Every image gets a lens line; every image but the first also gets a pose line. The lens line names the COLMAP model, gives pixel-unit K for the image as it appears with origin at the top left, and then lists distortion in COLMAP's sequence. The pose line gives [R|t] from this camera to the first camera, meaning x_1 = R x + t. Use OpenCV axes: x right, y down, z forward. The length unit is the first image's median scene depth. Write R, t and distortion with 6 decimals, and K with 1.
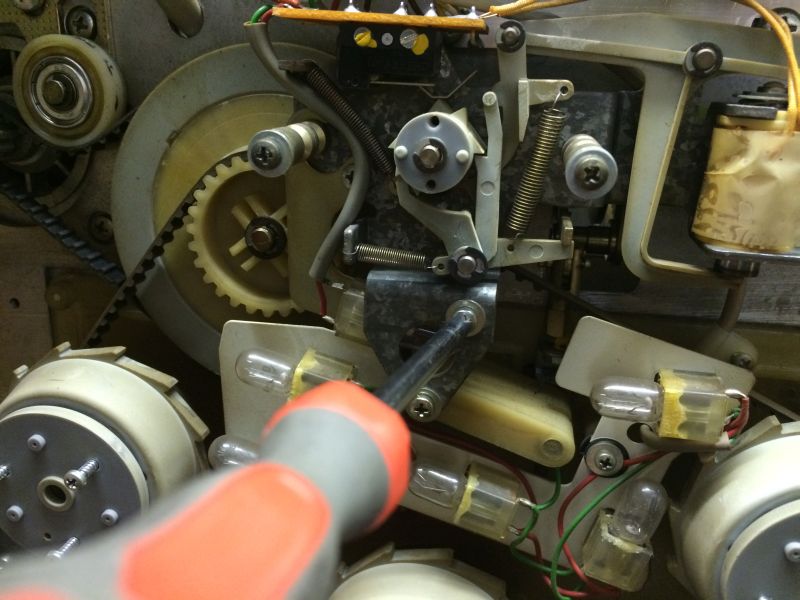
lens RADIAL K [[698.9, 0, 394.7], [0, 698.9, 296.7], [0, 0, 1]] dist [0.070978, -0.132398]
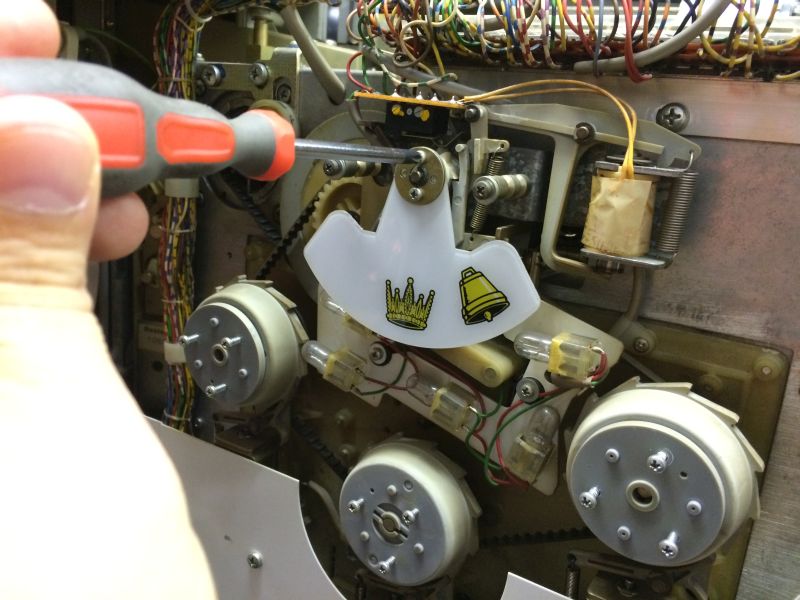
lens RADIAL K [[698.9, 0, 396.9], [0, 698.9, 296.9], [0, 0, 1]] dist [0.070978, -0.132398]
pose [[0.926542, 0.140760, -0.348866, 0.512612], [-0.168758, 0.984335, -0.051041, 0.152144], [0.336216, 0.106166, 0.935782, -0.494608]]
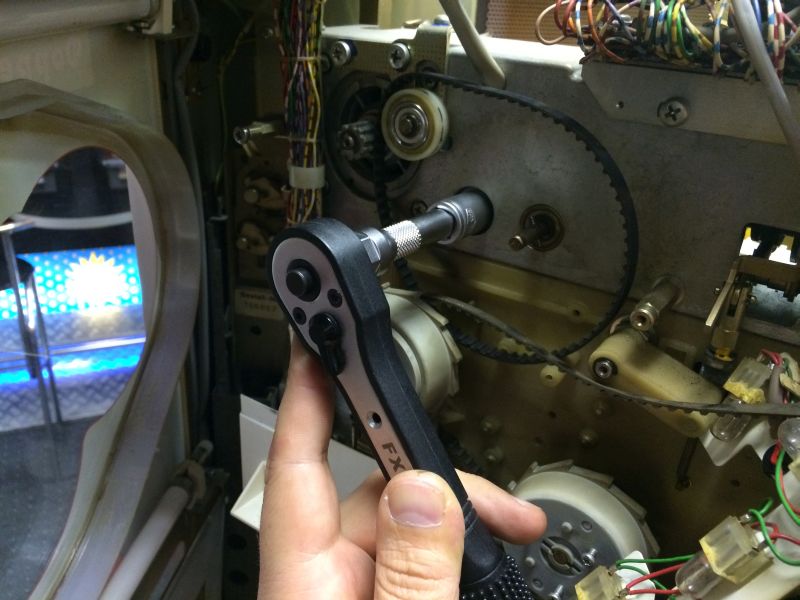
lens RADIAL K [[698.9, 0, 396.3], [0, 698.9, 299.0], [0, 0, 1]] dist [0.070978, -0.132398]
pose [[0.911508, 0.193321, -0.363015, 0.143344], [-0.154828, 0.979003, 0.132598, -0.119781], [0.381027, -0.064660, 0.922300, -0.485567]]
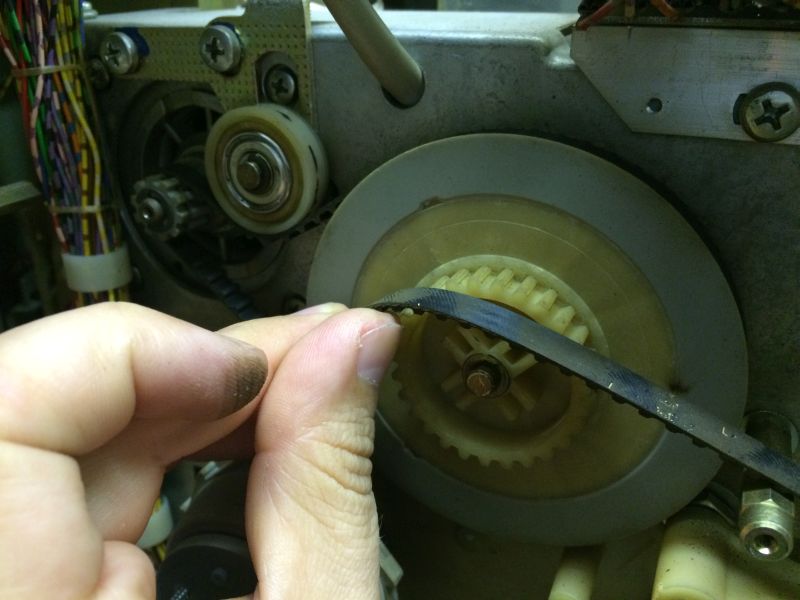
lens RADIAL K [[698.9, 0, 397.7], [0, 698.9, 293.0], [0, 0, 1]] dist [0.070978, -0.132398]
pose [[0.966902, 0.074702, -0.243967, -0.092726], [-0.051378, 0.993598, 0.100614, -0.248776], [0.249921, -0.084750, 0.964550, 0.218565]]
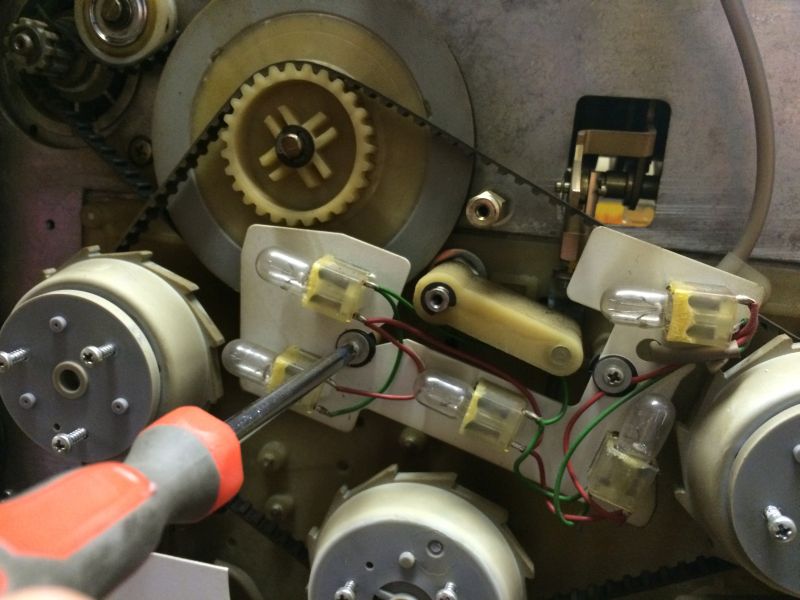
lens RADIAL K [[698.9, 0, 396.4], [0, 698.9, 300.0], [0, 0, 1]] dist [0.070978, -0.132398]
pose [[0.997422, 0.063552, -0.033335, 0.016624], [-0.066774, 0.992055, -0.106626, 0.242231], [0.026294, 0.108577, 0.993740, -0.013909]]
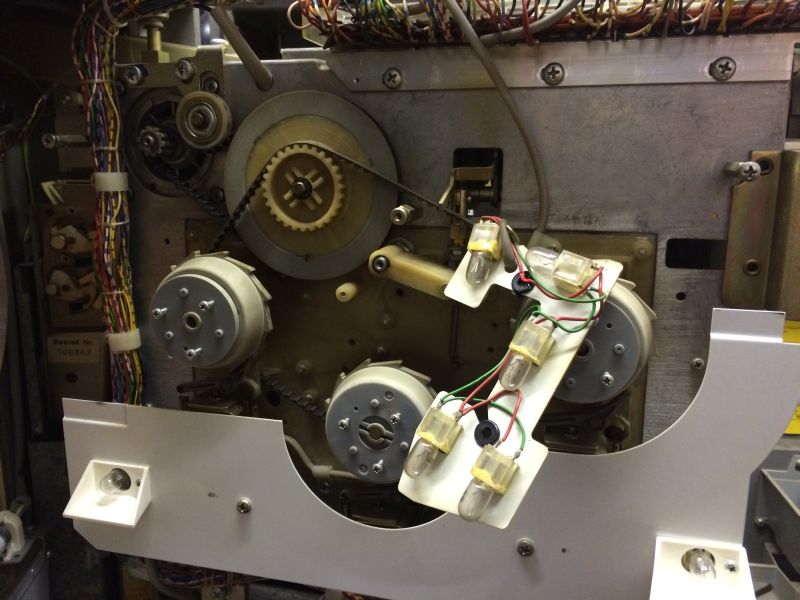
lens RADIAL K [[698.9, 0, 401.6], [0, 698.9, 300.4], [0, 0, 1]] dist [0.070978, -0.132398]
pose [[0.996071, -0.005559, -0.088382, 0.255914], [-0.003991, 0.994196, -0.107512, 0.424524], [0.088467, 0.107442, 0.990268, -0.847478]]
